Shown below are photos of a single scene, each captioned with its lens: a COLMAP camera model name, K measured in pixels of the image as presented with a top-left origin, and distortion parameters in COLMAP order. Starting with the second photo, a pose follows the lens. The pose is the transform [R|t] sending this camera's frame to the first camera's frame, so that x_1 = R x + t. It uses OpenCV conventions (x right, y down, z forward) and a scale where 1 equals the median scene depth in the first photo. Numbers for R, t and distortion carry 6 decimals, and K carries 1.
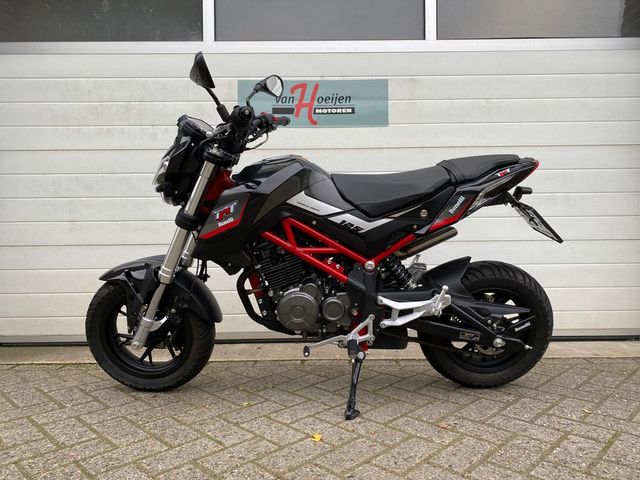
lens RADIAL K [[489.7, 0, 323.0], [0, 489.7, 241.4], [0, 0, 1]] dist [0.031169, -0.031751]
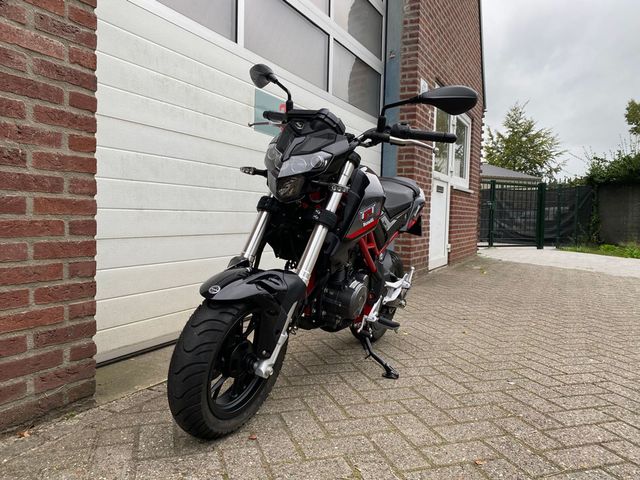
lens RADIAL K [[489.7, 0, 313.5], [0, 489.7, 243.2], [0, 0, 1]] dist [0.031169, -0.031751]
pose [[0.460402, -0.031269, 0.887160, -1.268401], [-0.014441, 0.998983, 0.042704, -0.025864], [-0.887593, -0.032472, 0.459482, 0.392342]]
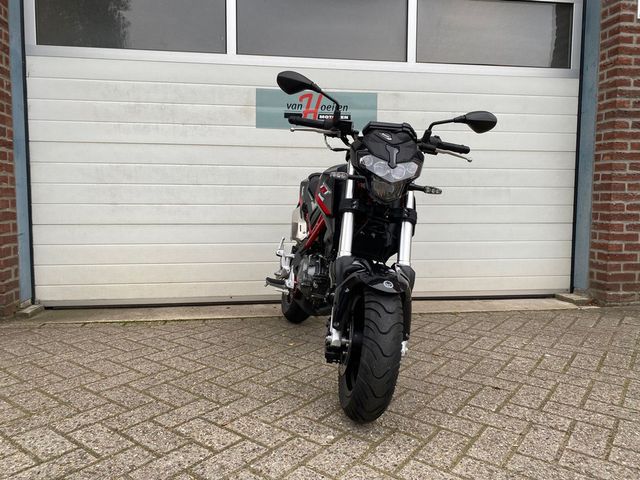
lens RADIAL K [[489.7, 0, 318.9], [0, 489.7, 239.5], [0, 0, 1]] dist [0.031169, -0.031751]
pose [[0.991251, 0.003865, 0.131930, -0.200476], [-0.012718, 0.997717, 0.066324, -0.045280], [-0.131373, -0.067421, 0.989038, -0.267895]]
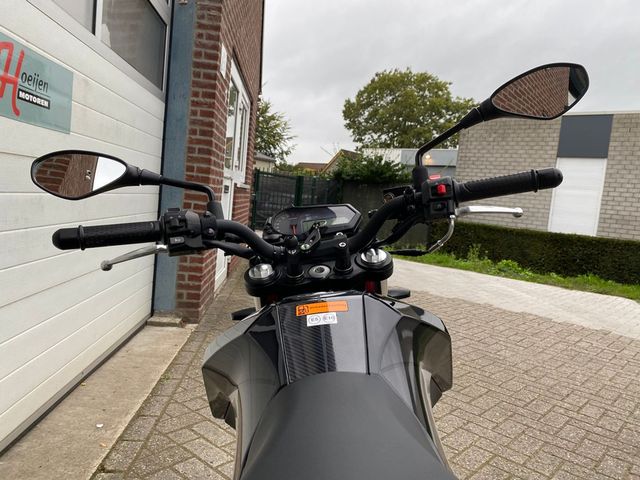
lens RADIAL K [[489.7, 0, 318.9], [0, 489.7, 240.2], [0, 0, 1]] dist [0.031169, -0.031751]
pose [[-0.070067, -0.082429, 0.994131, -0.760980], [-0.081701, 0.993706, 0.076636, -0.182417], [-0.994191, -0.075852, -0.076360, 0.745380]]
